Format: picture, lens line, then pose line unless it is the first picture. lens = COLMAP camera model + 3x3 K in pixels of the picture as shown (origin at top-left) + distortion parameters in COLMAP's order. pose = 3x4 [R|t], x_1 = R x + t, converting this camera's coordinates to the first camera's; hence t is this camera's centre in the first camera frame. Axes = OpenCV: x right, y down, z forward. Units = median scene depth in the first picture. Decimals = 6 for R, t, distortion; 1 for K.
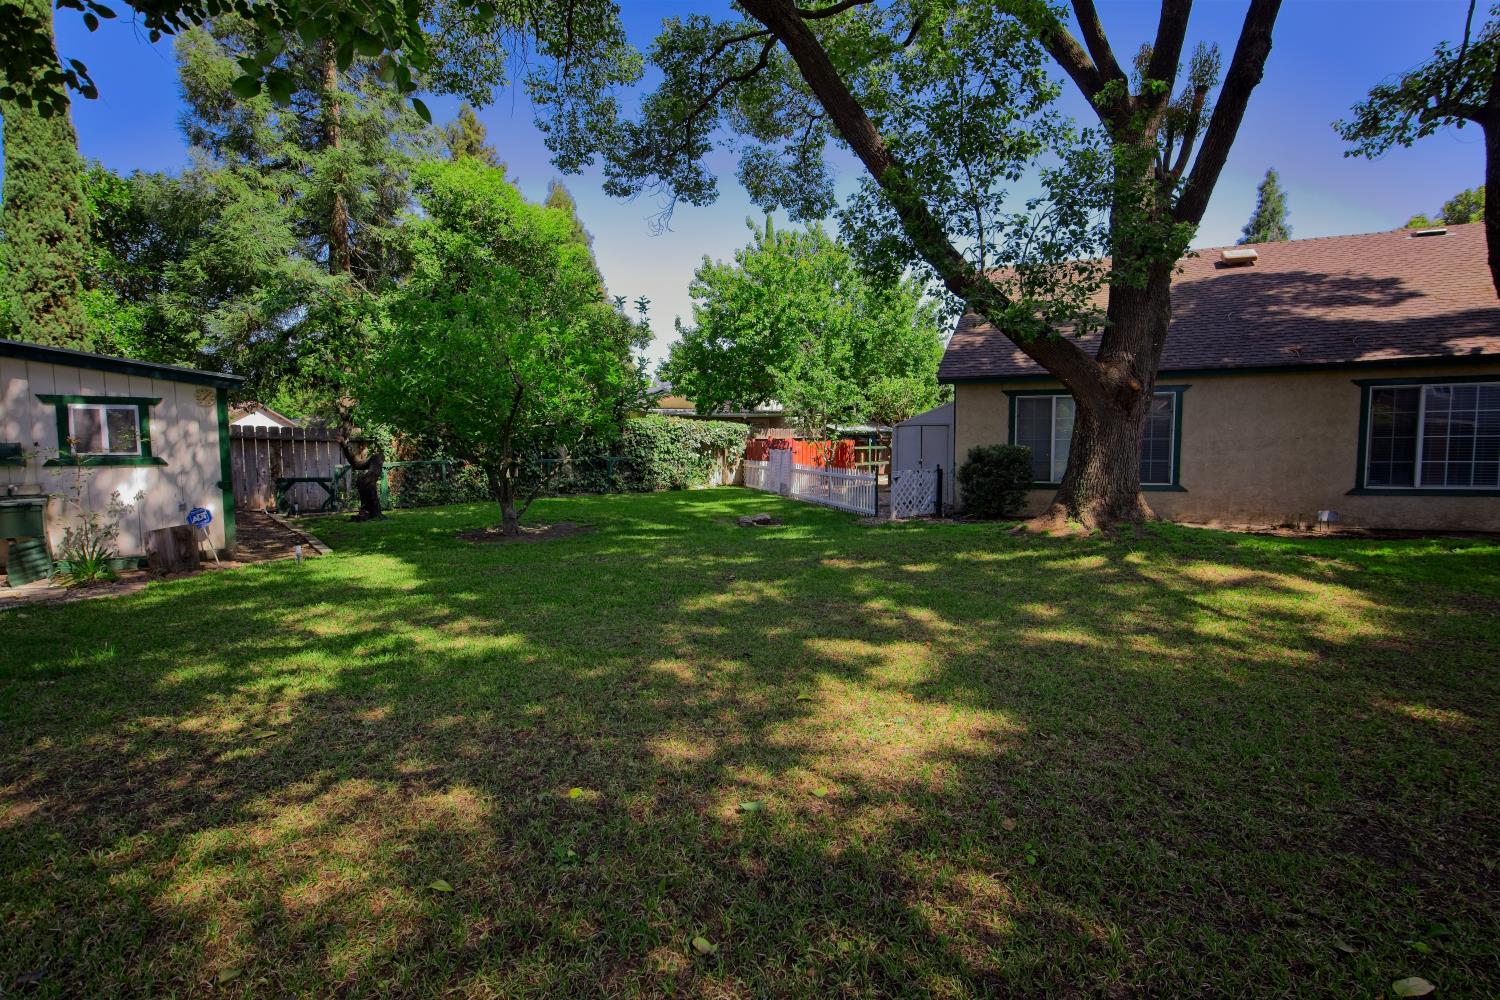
lens RADIAL K [[738.8, 0, 748.5], [0, 738.8, 492.9], [0, 0, 1]] dist [0.011489, -0.000314]
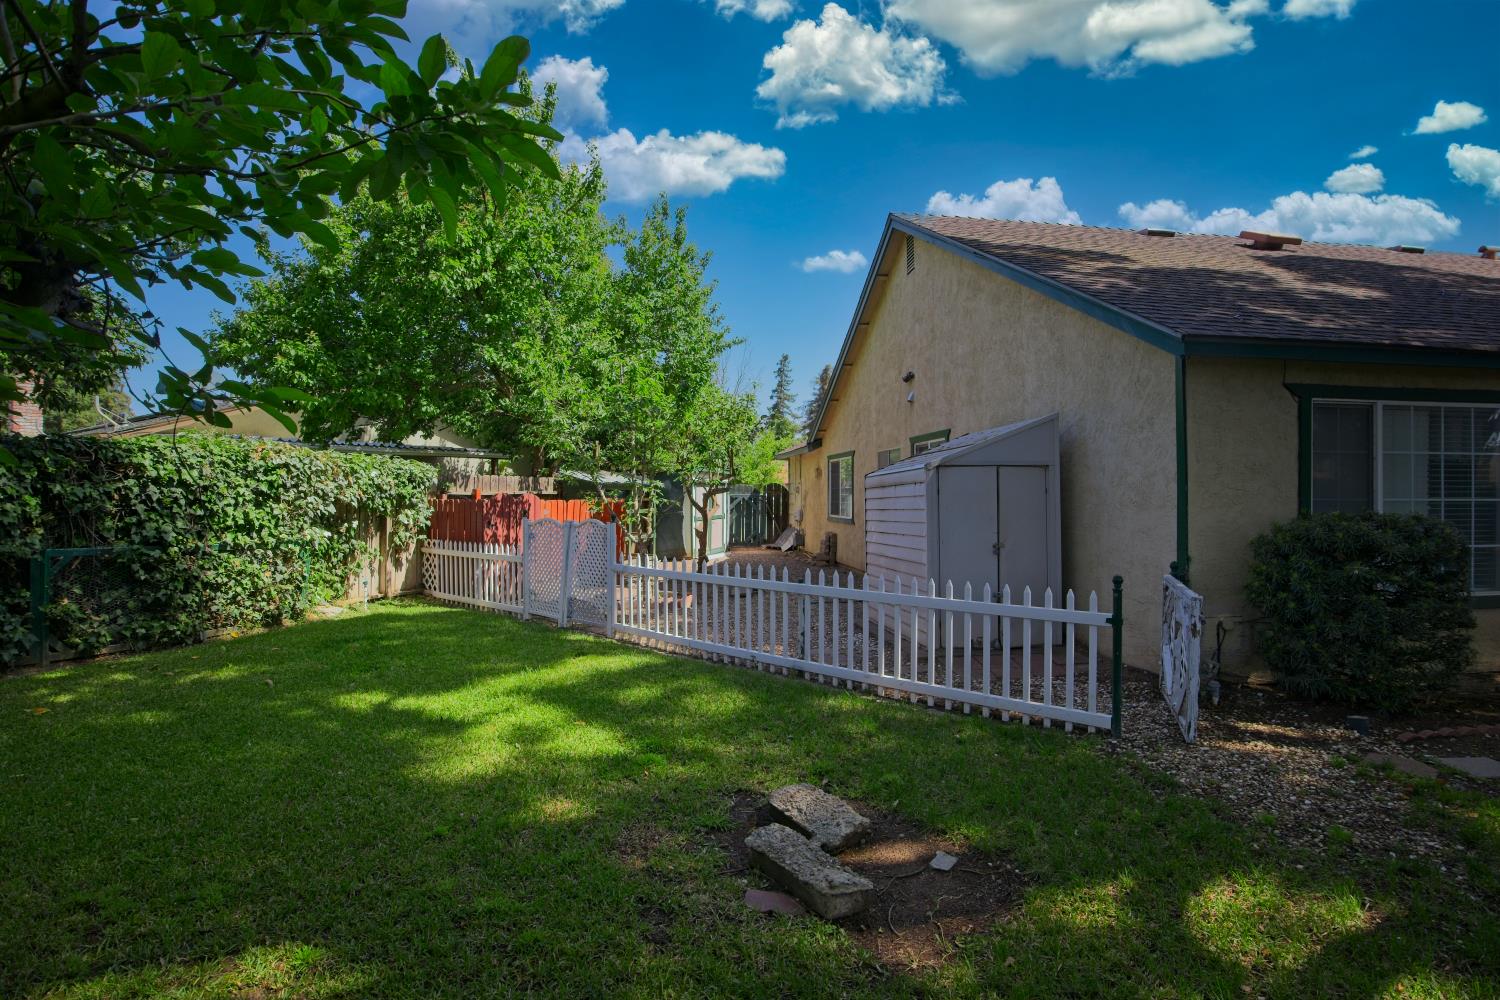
lens RADIAL K [[740.1, 0, 703.7], [0, 740.1, 483.2], [0, 0, 1]] dist [-0.001635, -0.000398]
pose [[0.869927, 0.014719, 0.492961, -0.097644], [0.029278, 0.996250, -0.081413, -0.042461], [-0.492311, 0.085257, 0.866234, 0.579302]]
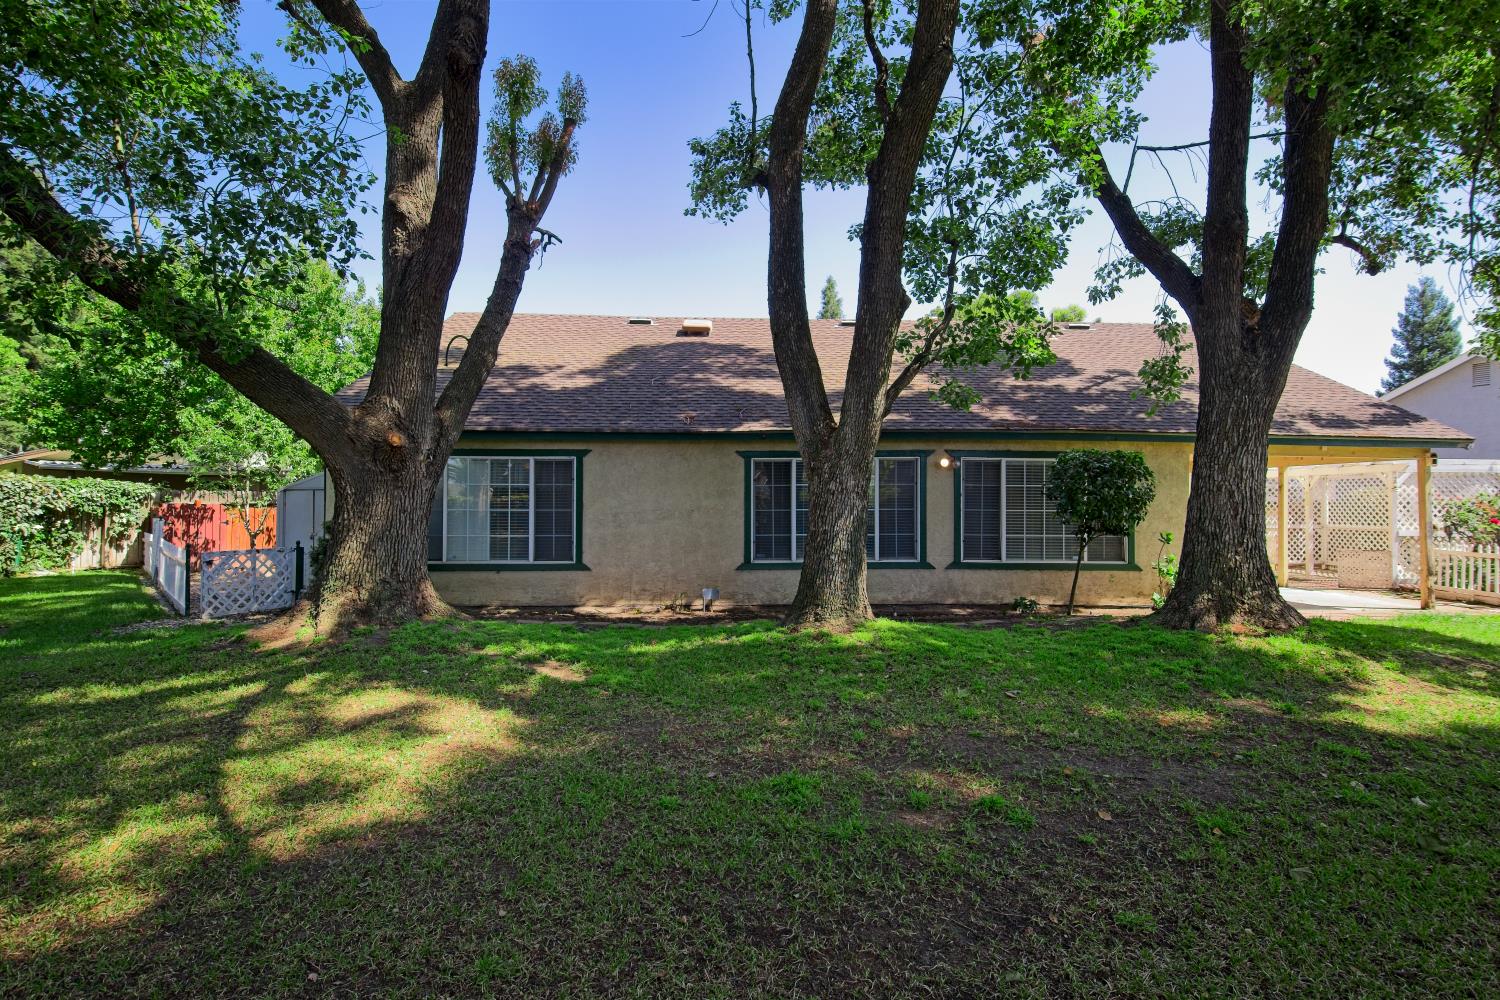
lens RADIAL K [[738.8, 0, 769.7], [0, 738.8, 499.2], [0, 0, 1]] dist [0.011489, -0.000314]
pose [[0.899285, 0.013339, 0.437161, 0.262399], [0.022116, 0.996869, -0.075914, -0.009385], [-0.436804, 0.077937, 0.896174, 0.077686]]
